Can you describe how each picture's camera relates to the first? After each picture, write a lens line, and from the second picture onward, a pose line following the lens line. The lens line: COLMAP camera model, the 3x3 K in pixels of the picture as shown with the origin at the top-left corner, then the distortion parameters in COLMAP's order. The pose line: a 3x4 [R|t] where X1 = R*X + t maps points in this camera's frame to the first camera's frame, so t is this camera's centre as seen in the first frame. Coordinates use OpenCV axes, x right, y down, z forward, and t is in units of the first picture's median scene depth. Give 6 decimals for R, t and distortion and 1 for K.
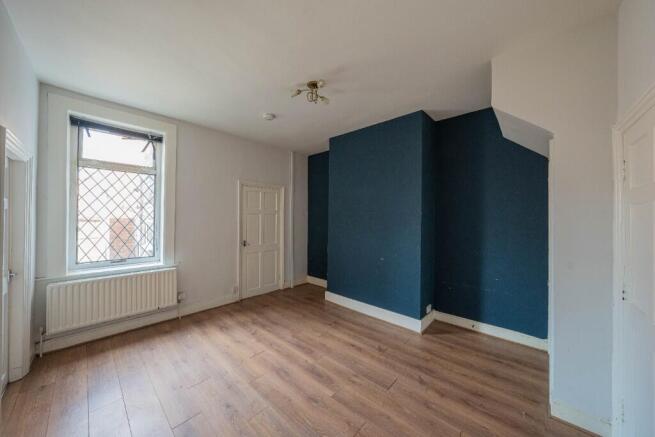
lens RADIAL K [[227.1, 0, 331.0], [0, 227.1, 220.1], [0, 0, 1]] dist [-0.007151, 0.000284]
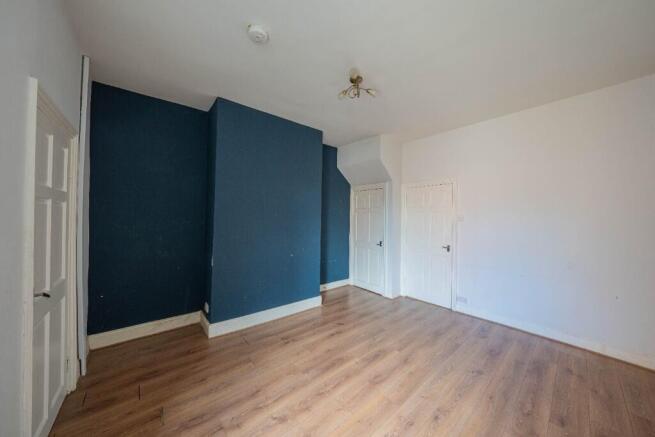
lens RADIAL K [[227.1, 0, 326.0], [0, 227.1, 215.0], [0, 0, 1]] dist [-0.007151, 0.000284]
pose [[0.120238, 0.010860, 0.992686, -0.883268], [-0.004784, 0.999935, -0.010360, 0.002082], [-0.992734, -0.003503, 0.120282, 0.824067]]
